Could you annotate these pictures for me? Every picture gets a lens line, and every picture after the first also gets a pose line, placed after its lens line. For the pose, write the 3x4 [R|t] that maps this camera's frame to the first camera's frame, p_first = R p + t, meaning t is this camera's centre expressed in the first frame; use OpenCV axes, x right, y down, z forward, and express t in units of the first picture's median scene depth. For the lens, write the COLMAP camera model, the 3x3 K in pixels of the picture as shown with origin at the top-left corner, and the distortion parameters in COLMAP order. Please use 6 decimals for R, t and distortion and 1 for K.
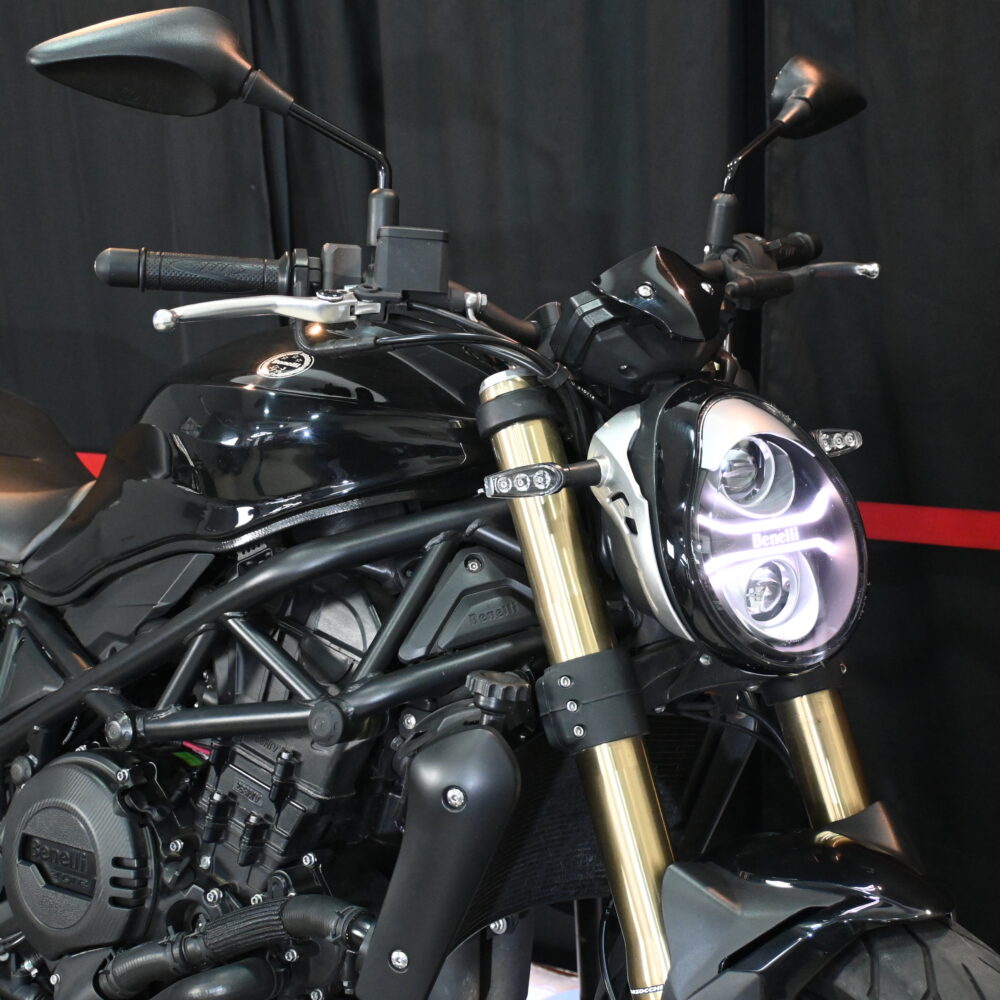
lens RADIAL K [[1523.1, 0, 500.0], [0, 1523.1, 500.0], [0, 0, 1]] dist [0.012494, -0.065963]
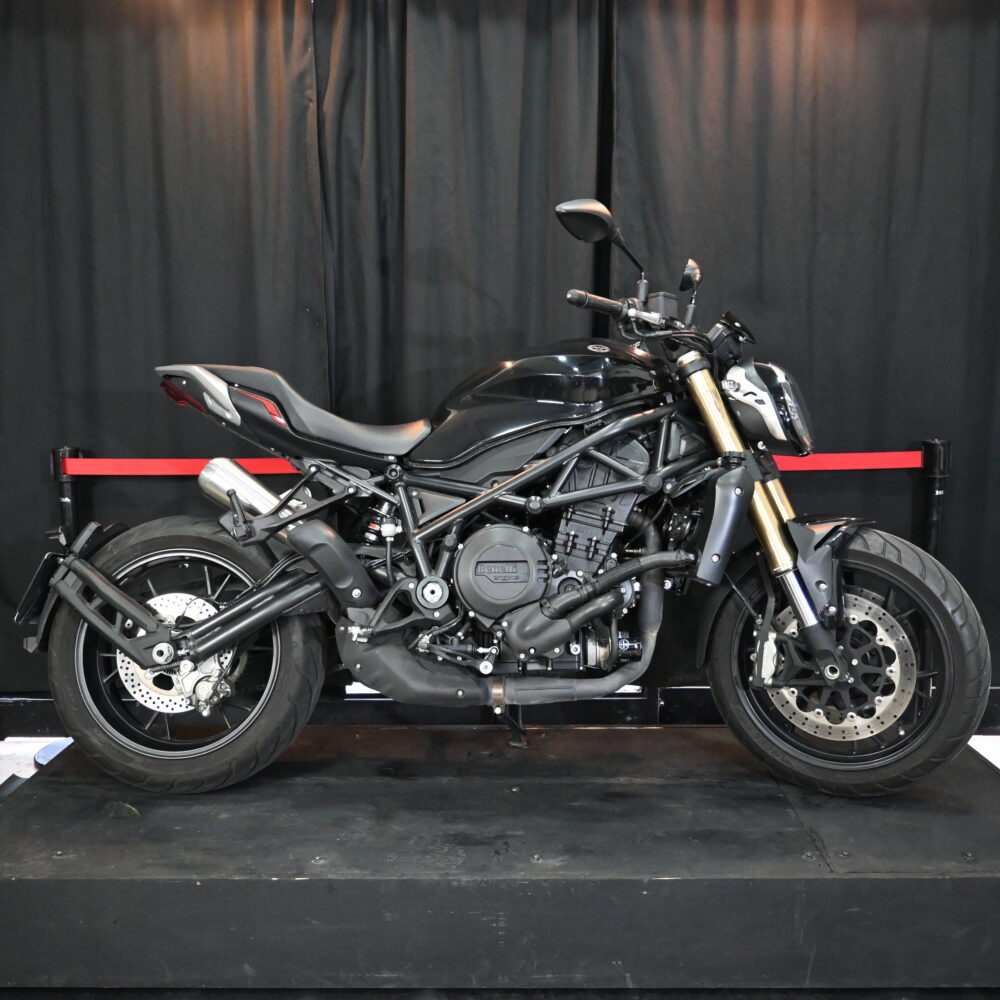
lens RADIAL K [[1028.3, 0, 500.0], [0, 1028.3, 500.0], [0, 0, 1]] dist [0.008632, 0.001860]
pose [[0.839332, 0.002629, 0.543613, -1.166248], [0.071207, 0.990841, -0.114734, 0.328504], [-0.538935, 0.135009, 0.831457, -0.245372]]
